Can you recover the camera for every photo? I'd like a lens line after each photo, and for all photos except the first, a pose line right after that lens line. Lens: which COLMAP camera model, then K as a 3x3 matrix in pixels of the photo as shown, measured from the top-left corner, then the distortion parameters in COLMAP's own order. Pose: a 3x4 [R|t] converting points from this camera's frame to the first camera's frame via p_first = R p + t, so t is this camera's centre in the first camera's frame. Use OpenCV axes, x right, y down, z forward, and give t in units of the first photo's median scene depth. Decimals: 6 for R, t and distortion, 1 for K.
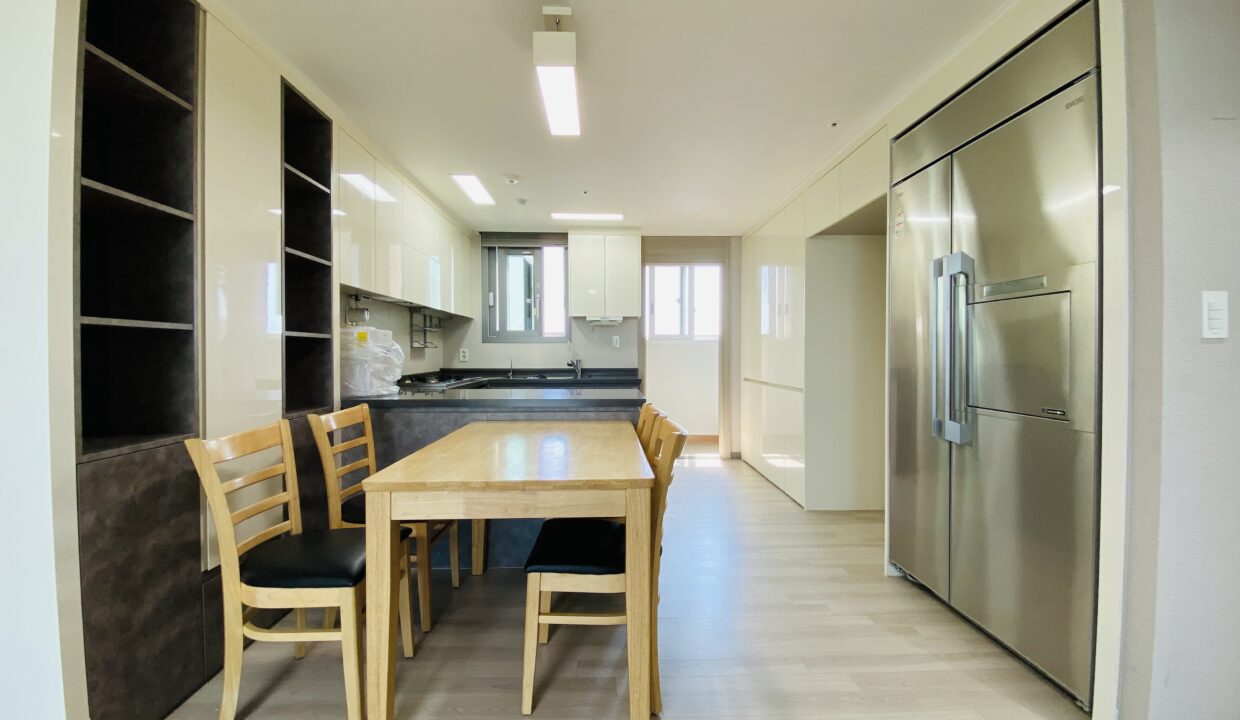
lens RADIAL K [[498.7, 0, 623.5], [0, 498.7, 358.7], [0, 0, 1]] dist [0.028715, -0.024147]
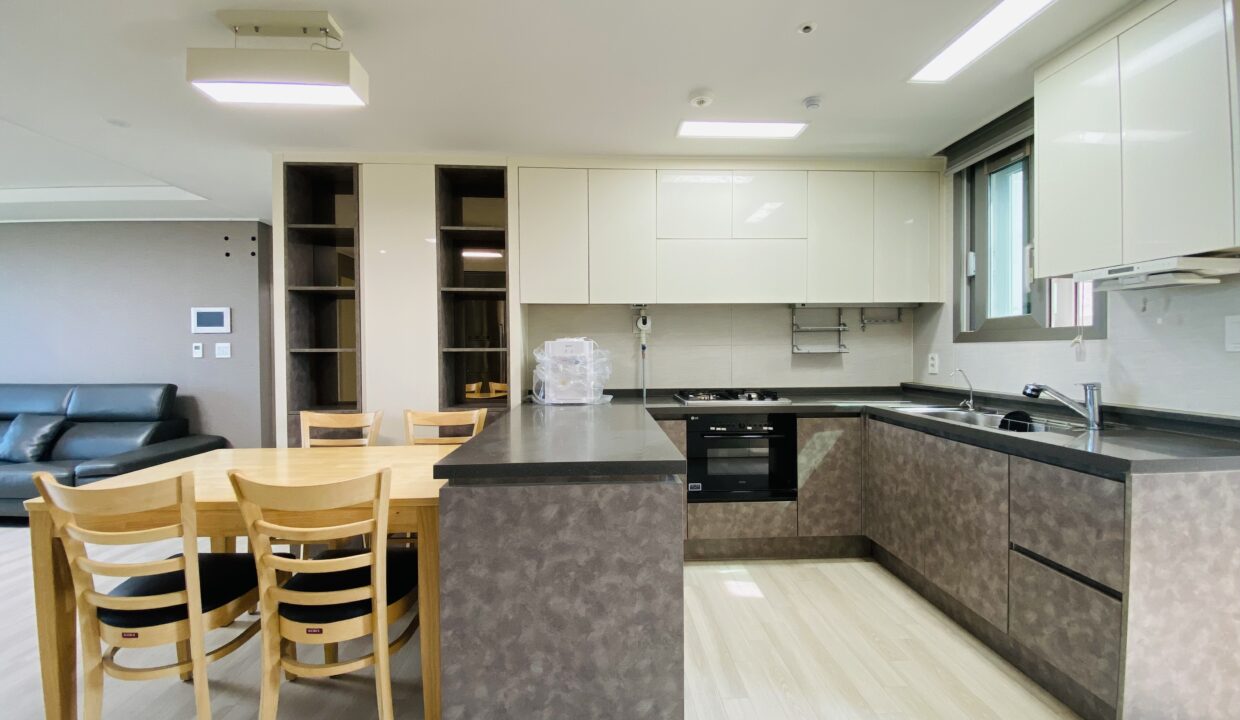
lens RADIAL K [[498.7, 0, 623.5], [0, 498.7, 358.7], [0, 0, 1]] dist [0.028715, -0.024147]
pose [[0.023379, 0.011266, -0.999663, 0.297594], [-0.006458, 0.999917, 0.011118, -0.018158], [0.999706, 0.006196, 0.023450, 0.611457]]
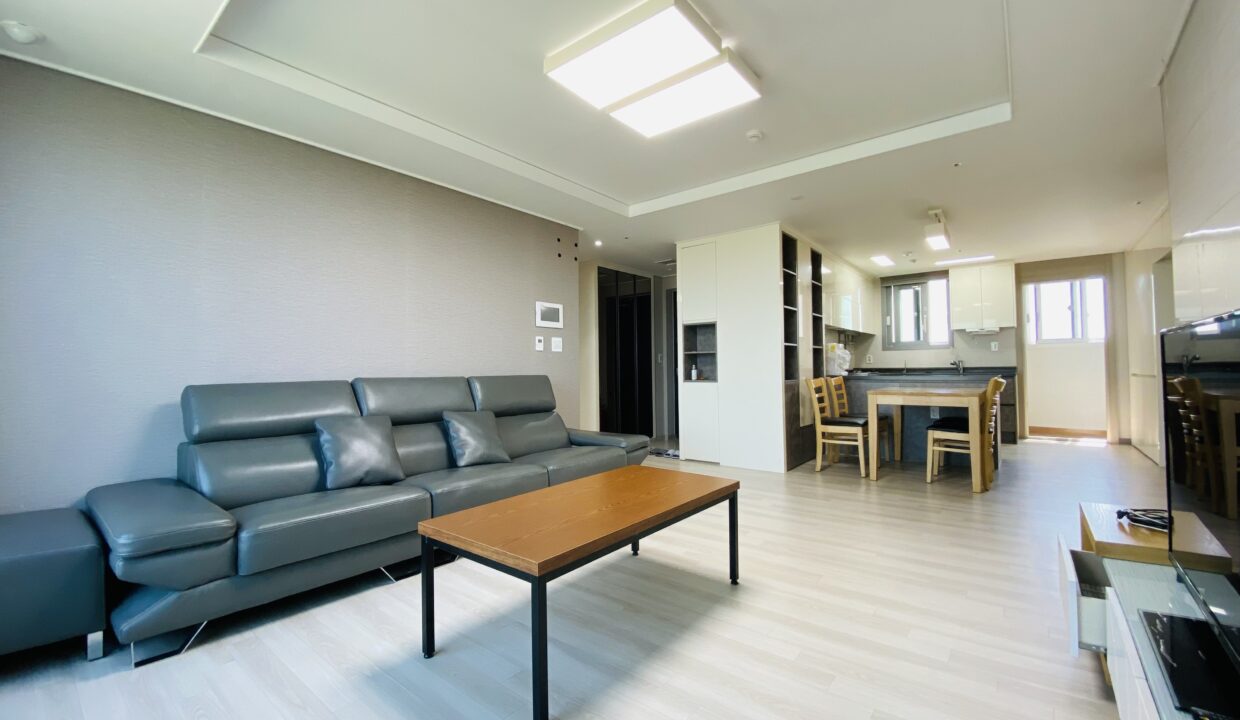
lens RADIAL K [[498.7, 0, 623.5], [0, 498.7, 358.7], [0, 0, 1]] dist [0.028715, -0.024147]
pose [[0.761962, -0.023275, -0.647203, 0.098291], [0.004582, 0.999523, -0.030550, 0.034826], [0.647606, 0.020313, 0.761705, -0.650081]]
